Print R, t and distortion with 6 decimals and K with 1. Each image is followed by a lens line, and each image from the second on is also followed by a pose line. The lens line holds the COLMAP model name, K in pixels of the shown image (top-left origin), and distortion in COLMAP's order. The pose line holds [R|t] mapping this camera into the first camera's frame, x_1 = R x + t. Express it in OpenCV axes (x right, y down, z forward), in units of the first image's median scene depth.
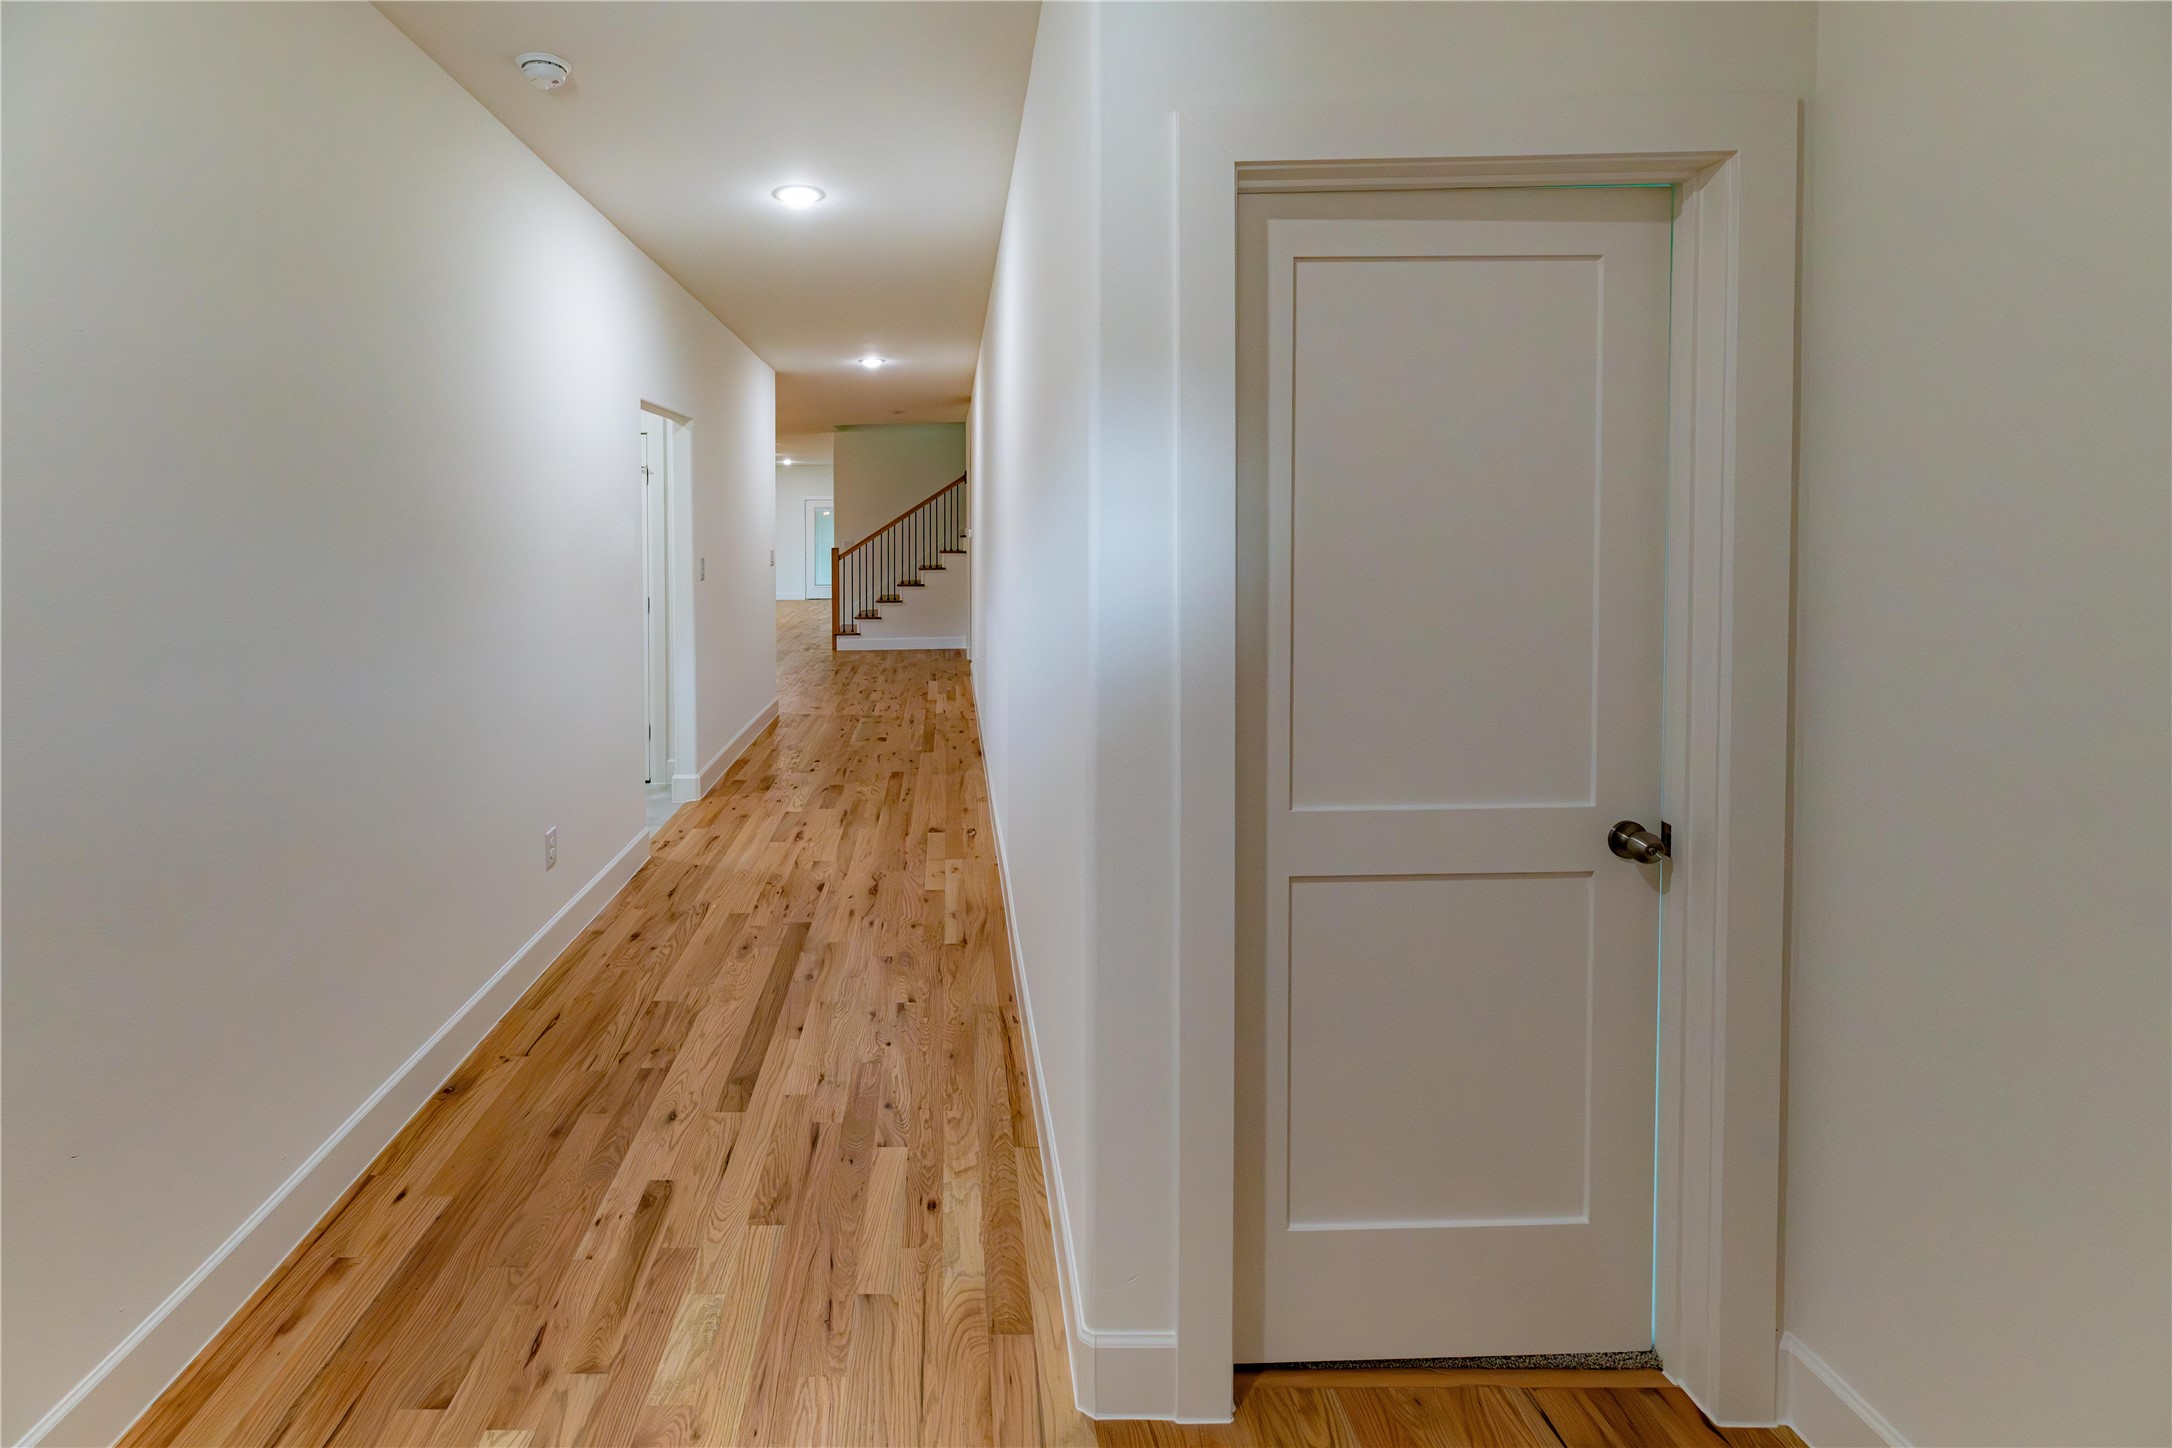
lens RADIAL K [[883.1, 0, 1081.0], [0, 883.1, 544.4], [0, 0, 1]] dist [0.011239, 0.000053]
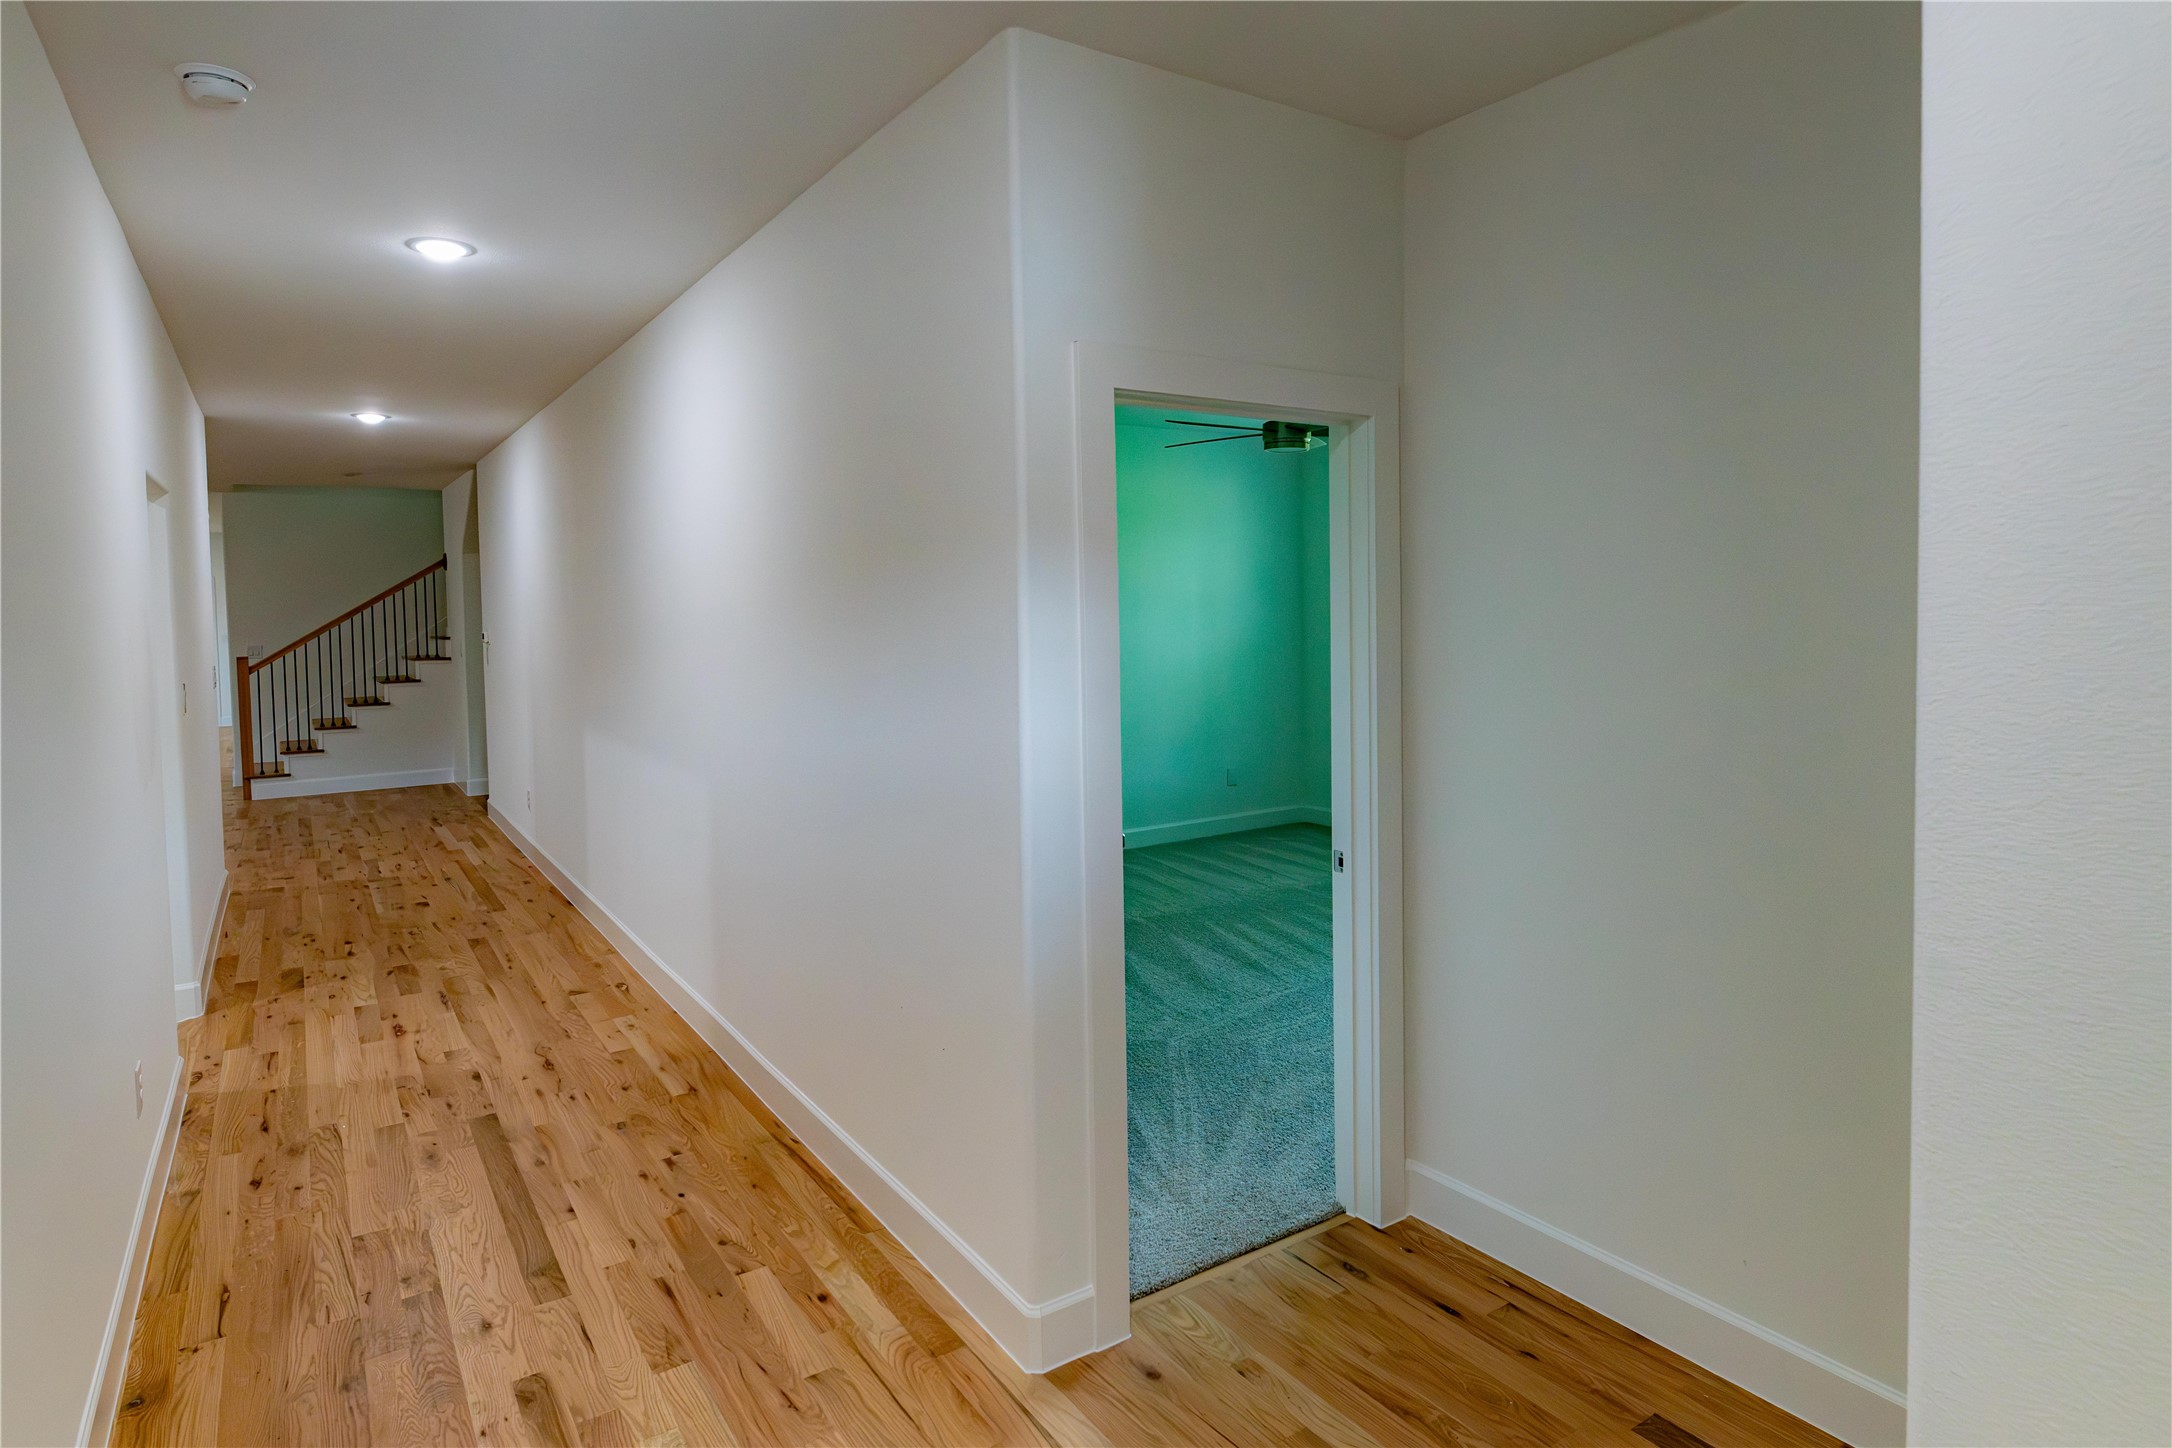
lens RADIAL K [[978.2, 0, 1090.7], [0, 978.2, 611.1], [0, 0, 1]] dist [0.016027, -0.000132]
pose [[0.858134, 0.006988, 0.513378, -0.376708], [0.005923, 0.999706, -0.023510, -0.037893], [-0.513391, 0.023215, 0.857841, -0.149674]]
